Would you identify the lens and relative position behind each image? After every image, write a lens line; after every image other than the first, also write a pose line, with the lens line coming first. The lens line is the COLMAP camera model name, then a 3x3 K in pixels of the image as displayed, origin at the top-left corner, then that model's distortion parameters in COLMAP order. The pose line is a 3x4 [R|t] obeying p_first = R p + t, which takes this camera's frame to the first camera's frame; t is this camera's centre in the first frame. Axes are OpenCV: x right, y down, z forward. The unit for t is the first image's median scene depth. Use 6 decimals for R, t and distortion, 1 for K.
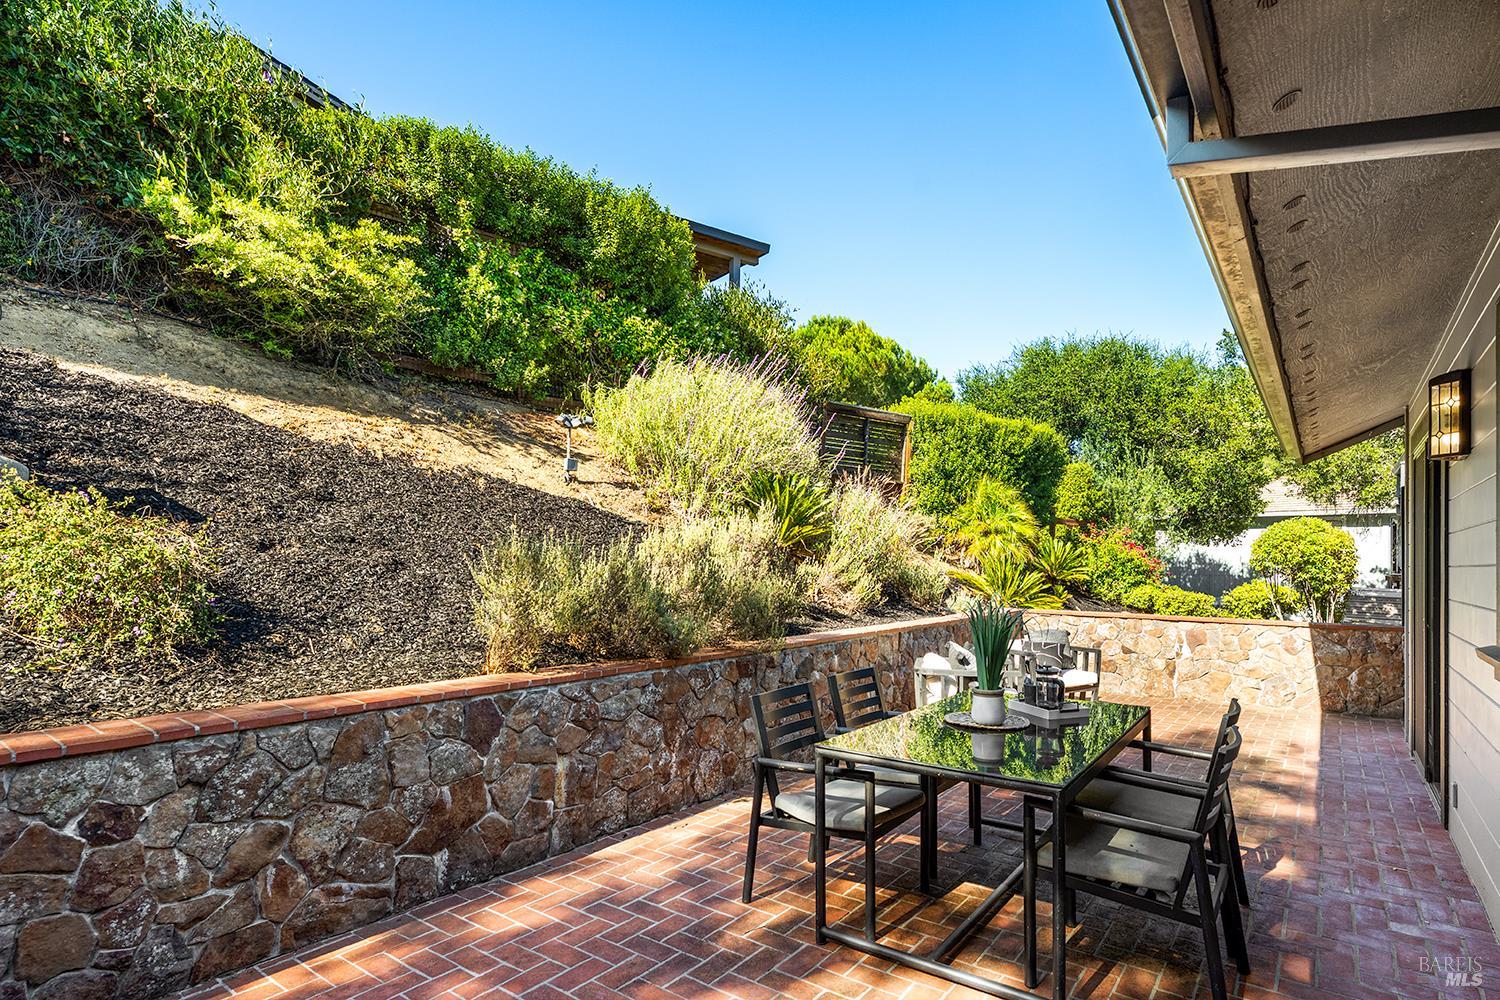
lens RADIAL K [[769.4, 0, 750.9], [0, 769.4, 559.9], [0, 0, 1]] dist [-0.003127, -0.000739]
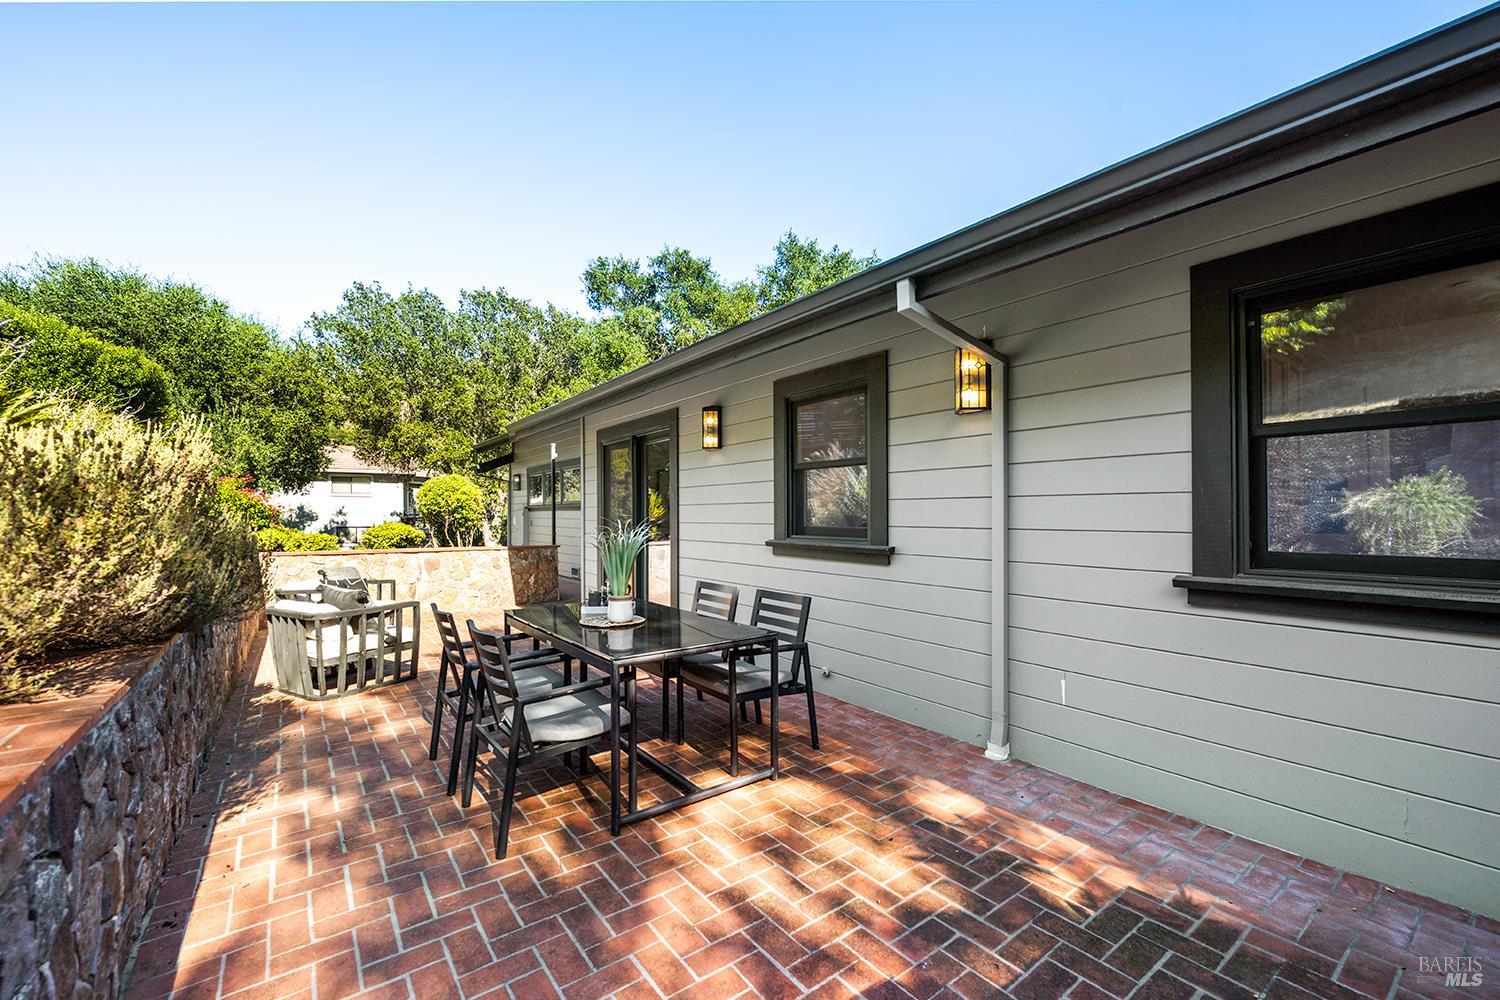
lens RADIAL K [[620.7, 0, 750.2], [0, 620.7, 504.8], [0, 0, 1]] dist [-0.004019, 0.000156]
pose [[0.287949, 0.005628, 0.957629, -0.274871], [-0.000378, 0.999983, -0.005763, 0.008799], [-0.957646, 0.001298, 0.287946, 0.209334]]
